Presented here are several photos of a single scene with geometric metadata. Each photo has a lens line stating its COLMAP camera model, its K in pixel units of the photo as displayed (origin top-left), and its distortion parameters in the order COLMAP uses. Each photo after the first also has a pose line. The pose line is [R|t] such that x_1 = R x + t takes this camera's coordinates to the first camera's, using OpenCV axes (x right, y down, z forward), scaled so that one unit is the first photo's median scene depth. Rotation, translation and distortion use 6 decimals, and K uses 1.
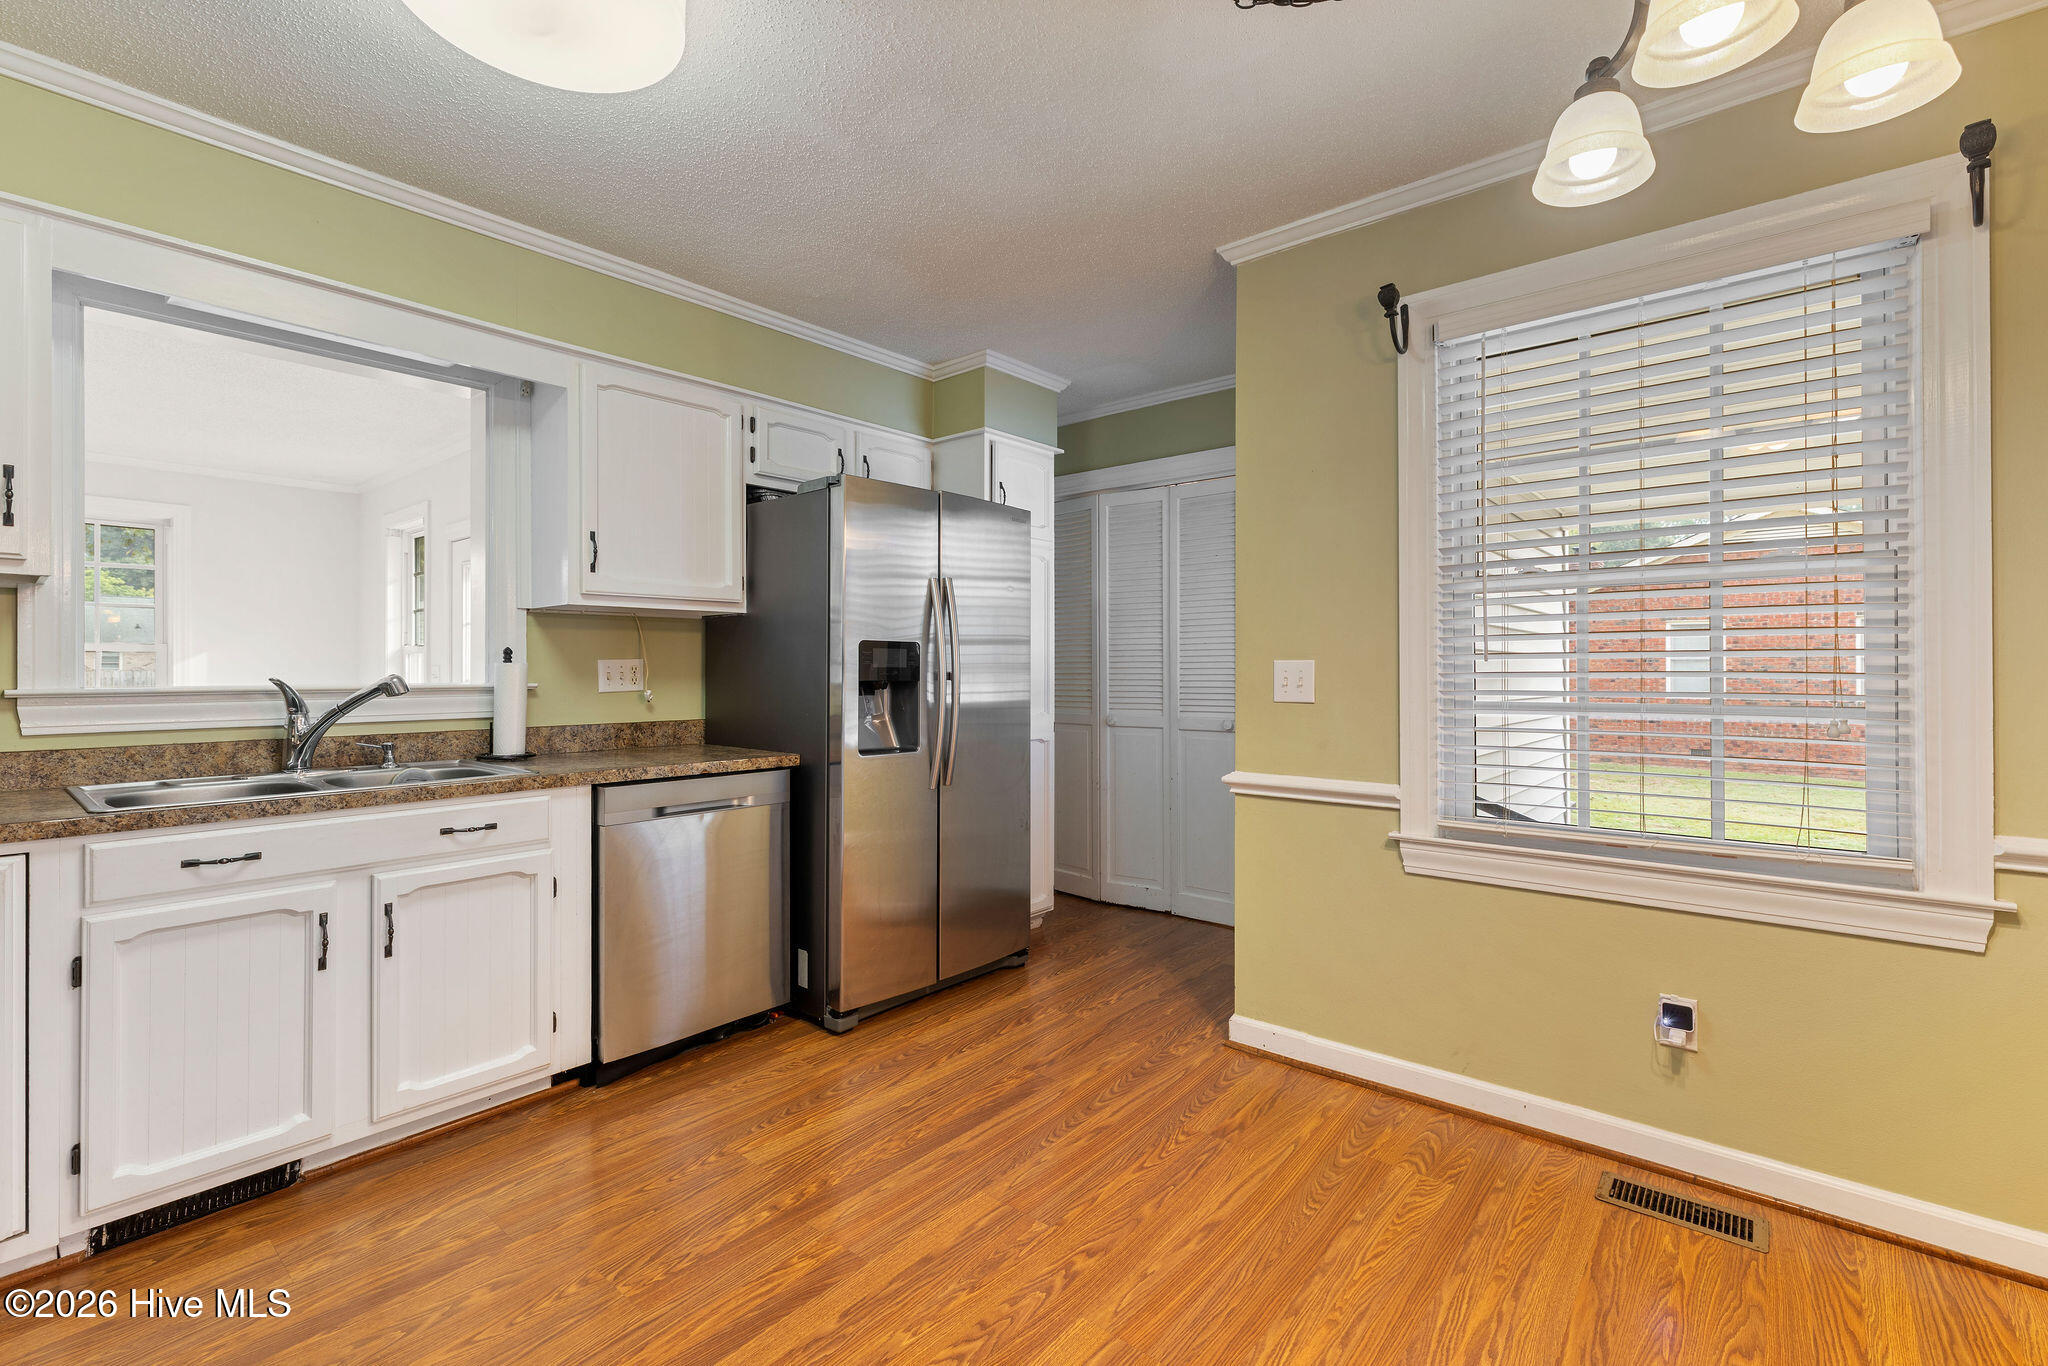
lens RADIAL K [[905.7, 0, 1021.7], [0, 905.7, 667.4], [0, 0, 1]] dist [0.000087, 0.000021]
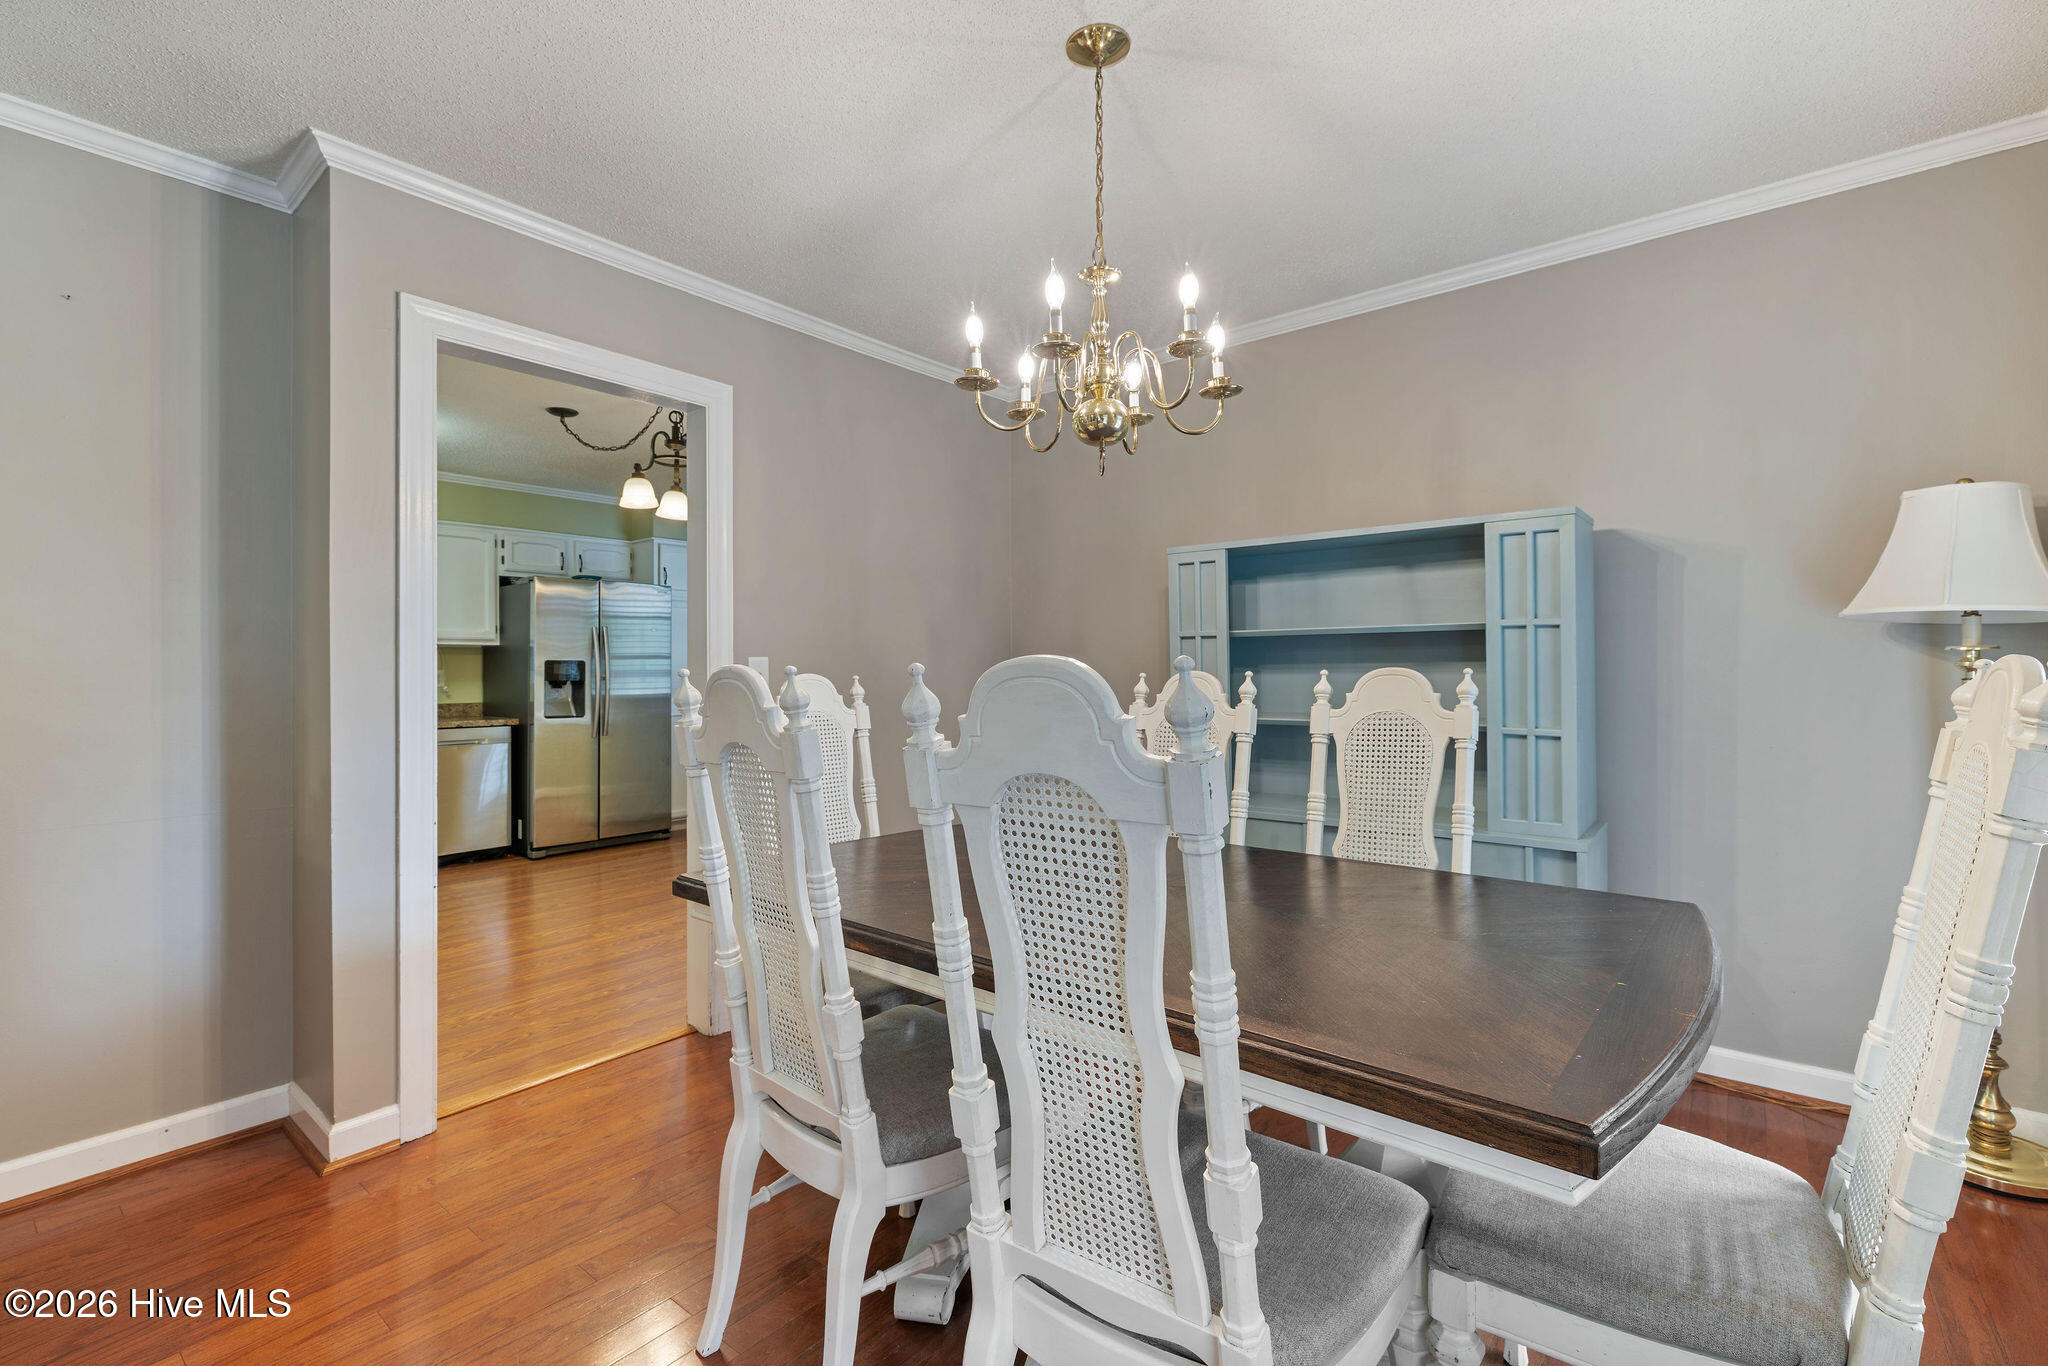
lens RADIAL K [[905.7, 0, 1022.6], [0, 905.7, 679.7], [0, 0, 1]] dist [0.000087, 0.000021]
pose [[0.999982, -0.002265, 0.005508, 0.890518], [0.002221, 0.999966, 0.007893, -0.001041], [-0.005526, -0.007880, 0.999954, -1.019780]]
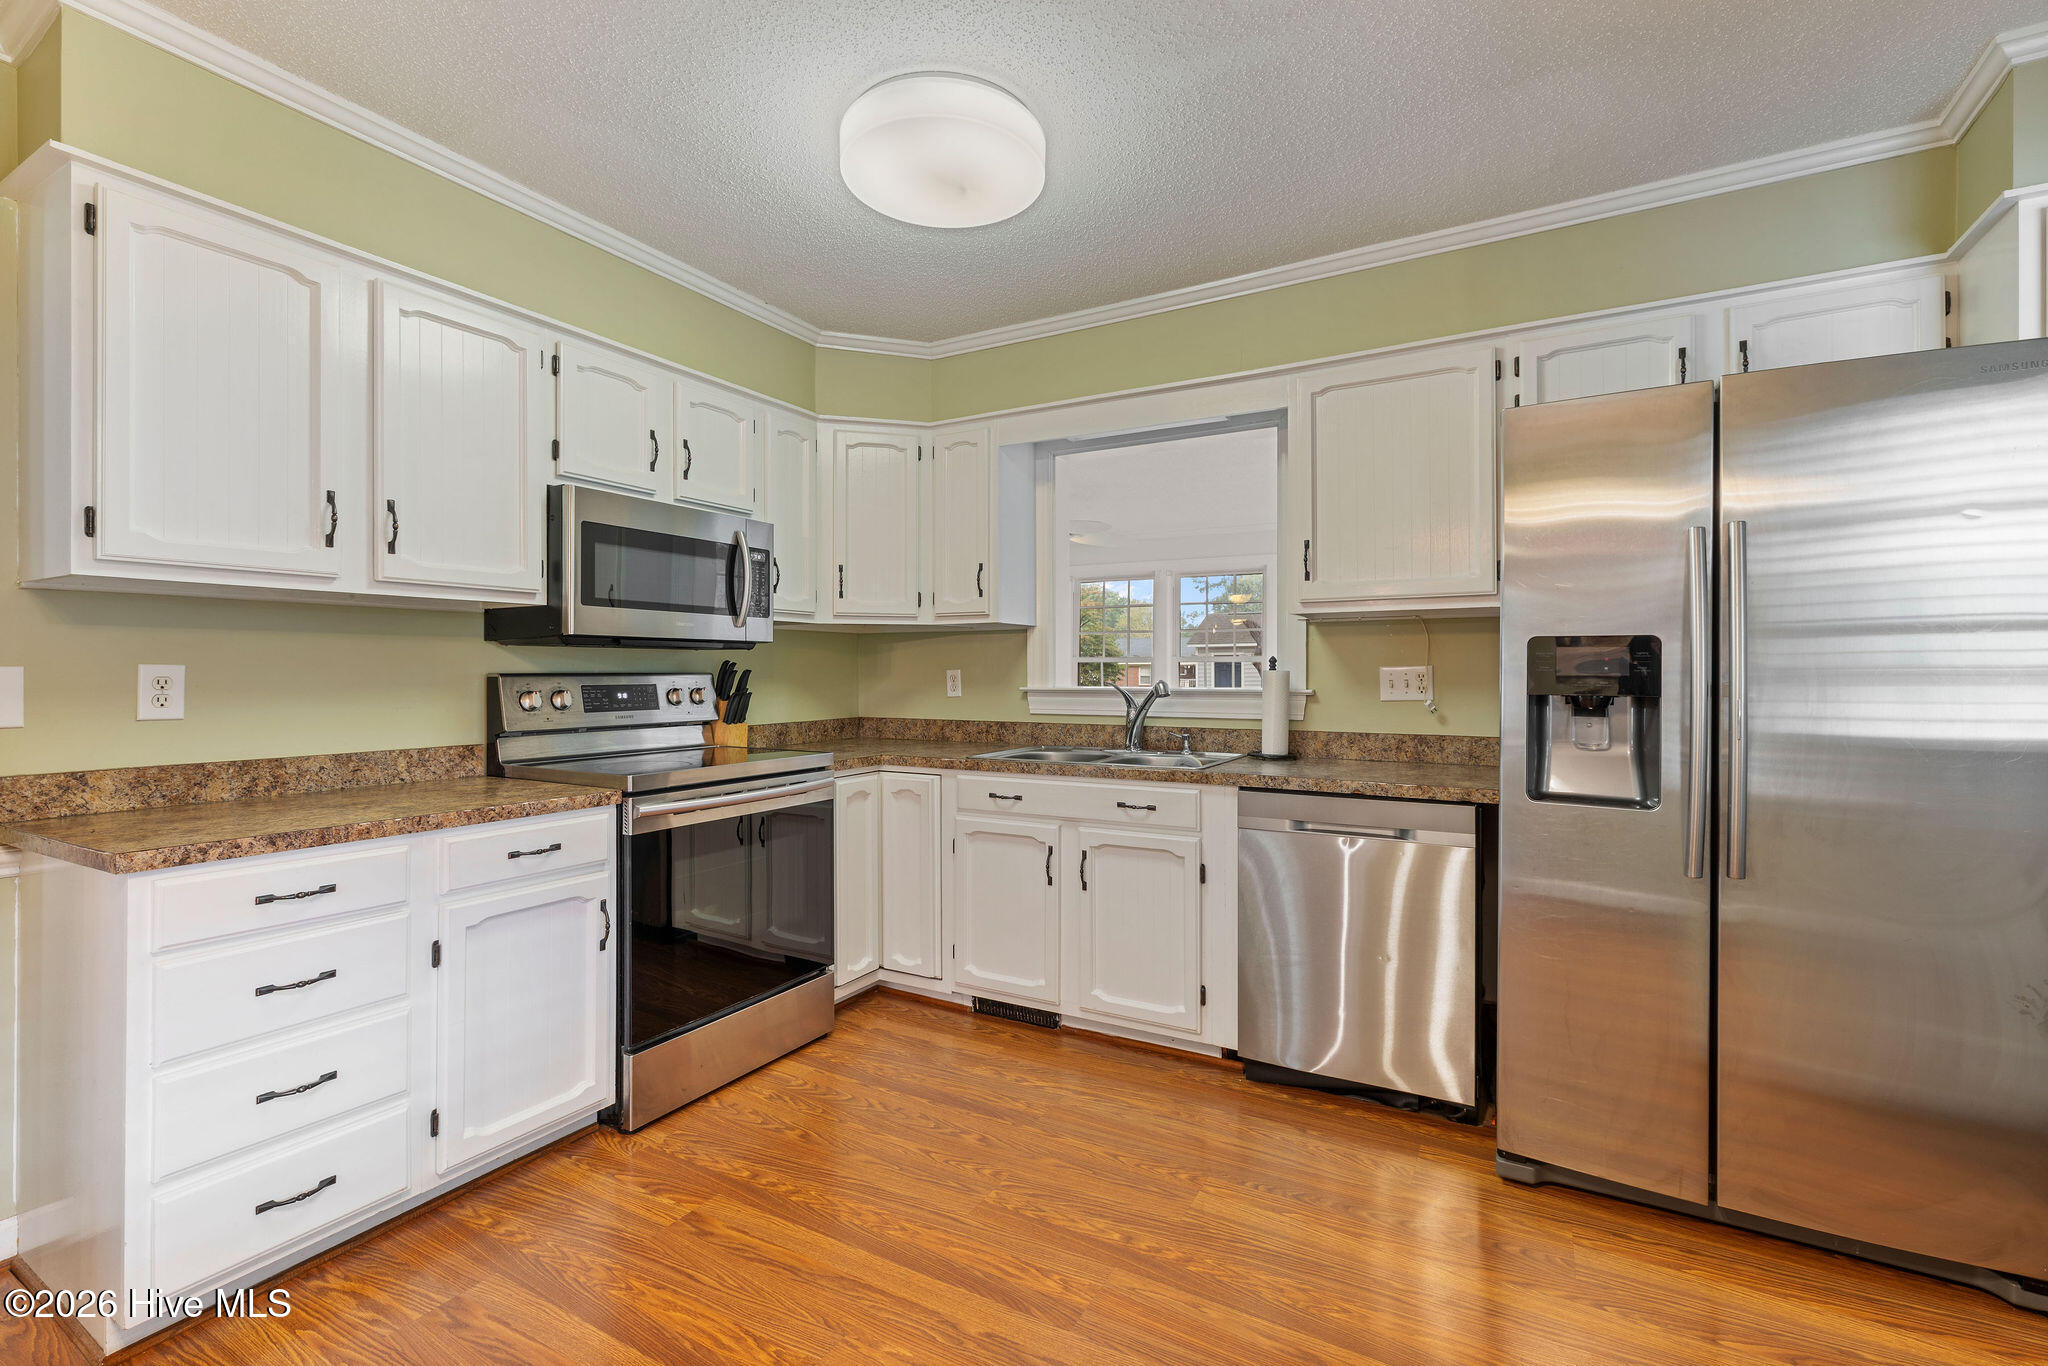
lens RADIAL K [[905.7, 0, 1028.2], [0, 905.7, 672.4], [0, 0, 1]] dist [0.000087, 0.000021]
pose [[0.186149, -0.000068, -0.982522, 0.462901], [0.000313, 1.000000, -0.000010, -0.002663], [0.982521, -0.000305, 0.186149, 0.510776]]
